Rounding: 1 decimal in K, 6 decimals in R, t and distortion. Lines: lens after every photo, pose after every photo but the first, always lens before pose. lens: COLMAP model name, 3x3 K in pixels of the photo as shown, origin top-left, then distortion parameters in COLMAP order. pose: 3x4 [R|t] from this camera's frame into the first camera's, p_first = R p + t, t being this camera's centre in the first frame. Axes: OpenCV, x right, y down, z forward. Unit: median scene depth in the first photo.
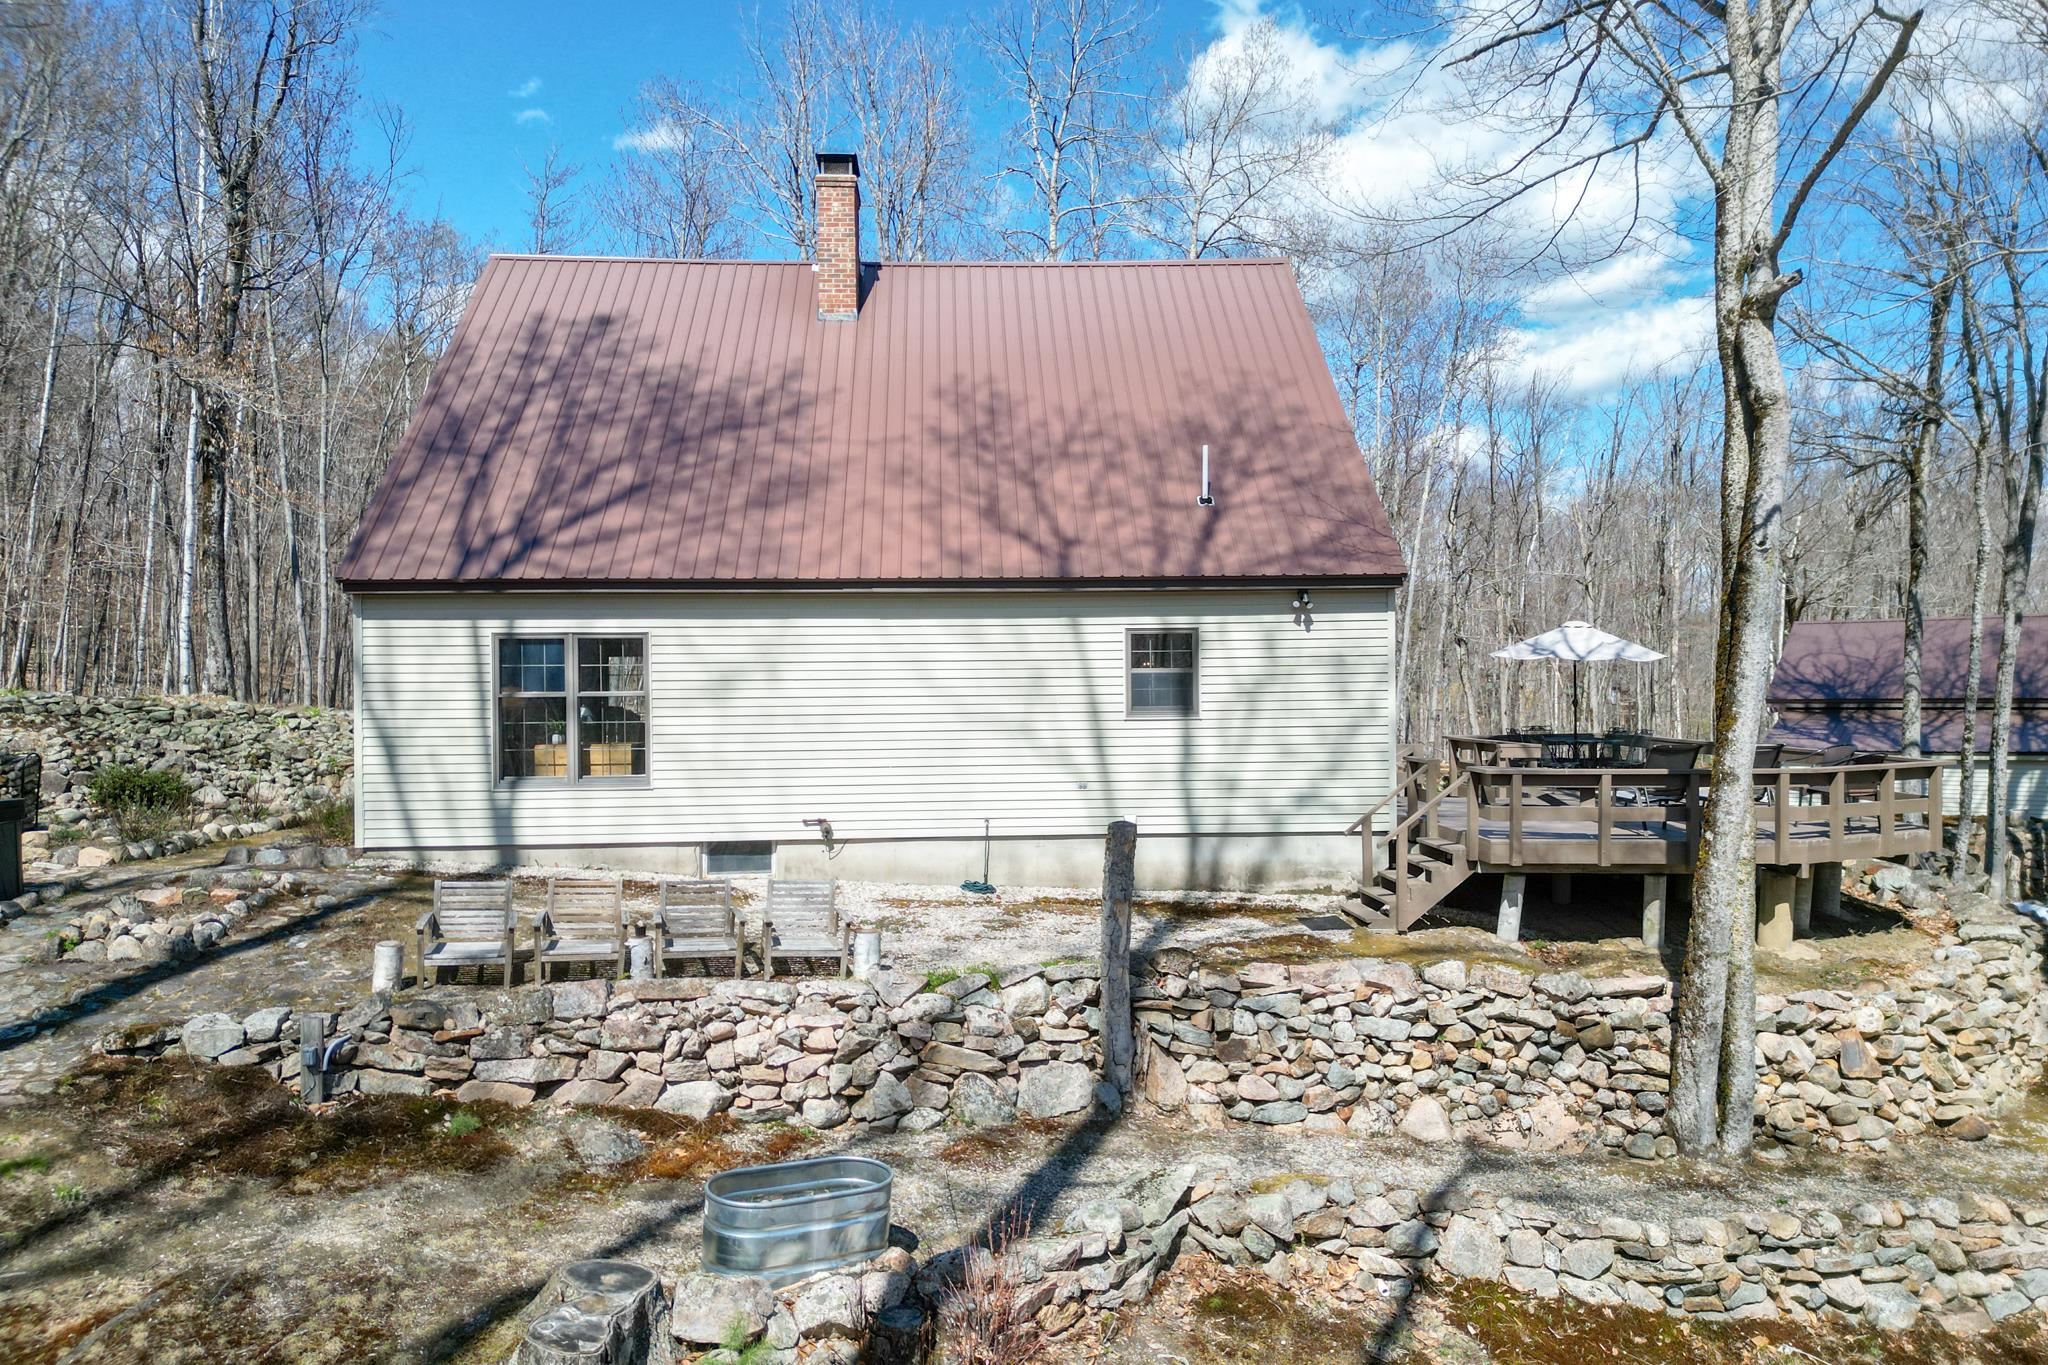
lens RADIAL K [[1422.4, 0, 1023.7], [0, 1422.4, 657.3], [0, 0, 1]] dist [0.035657, -0.022413]
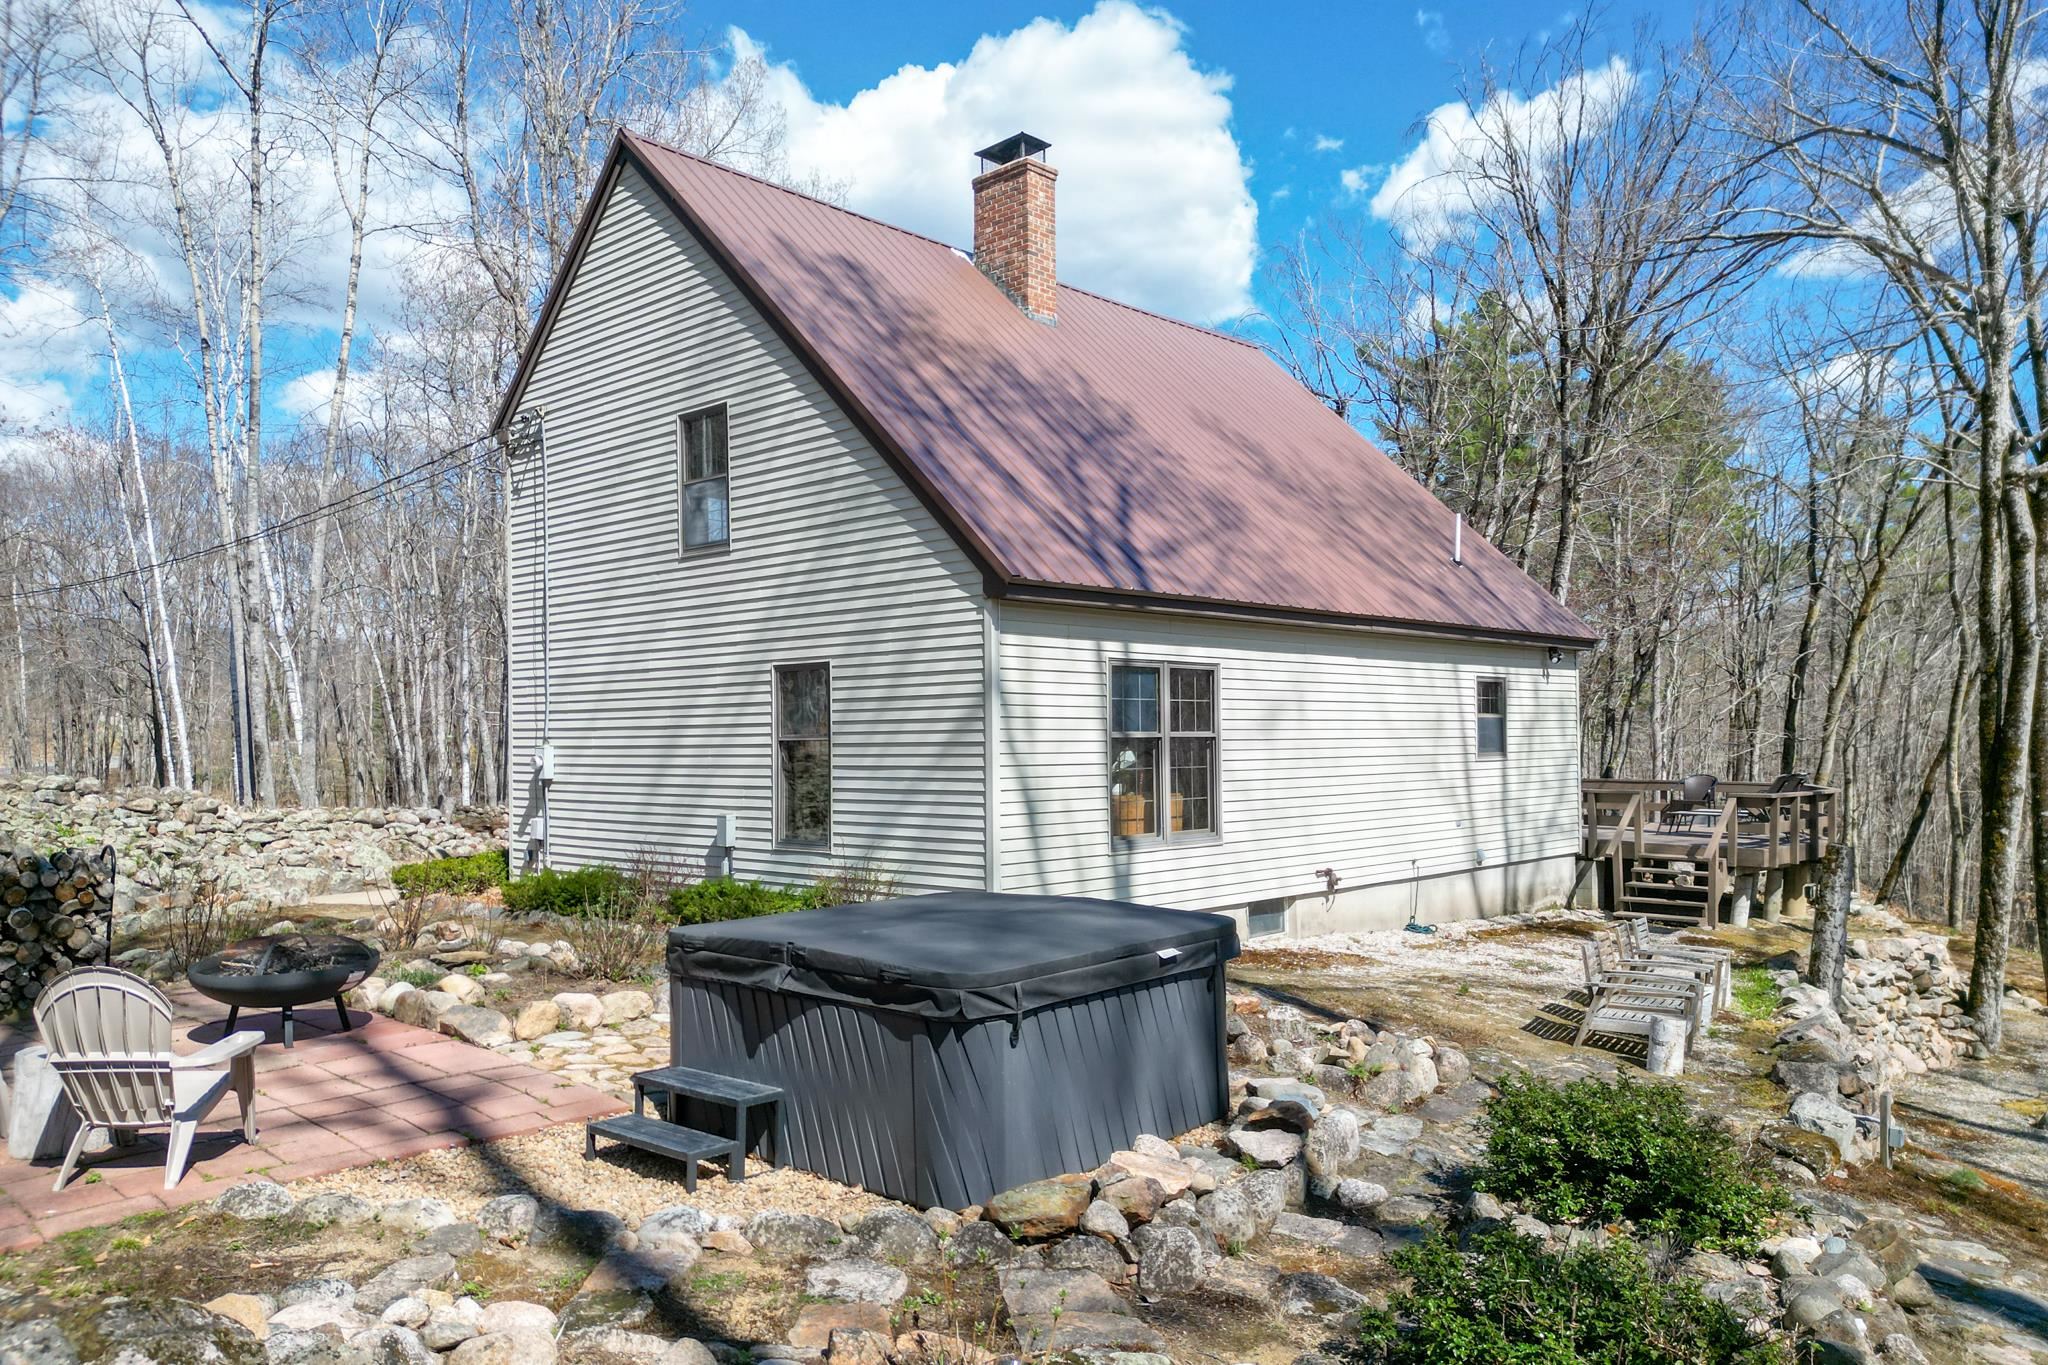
lens RADIAL K [[1422.4, 0, 1023.7], [0, 1422.4, 657.3], [0, 0, 1]] dist [0.035657, -0.022413]
pose [[0.750932, 0.039055, 0.659223, -0.925049], [-0.007238, 0.998676, -0.050921, 0.023670], [-0.660340, 0.033467, 0.750221, 0.425587]]
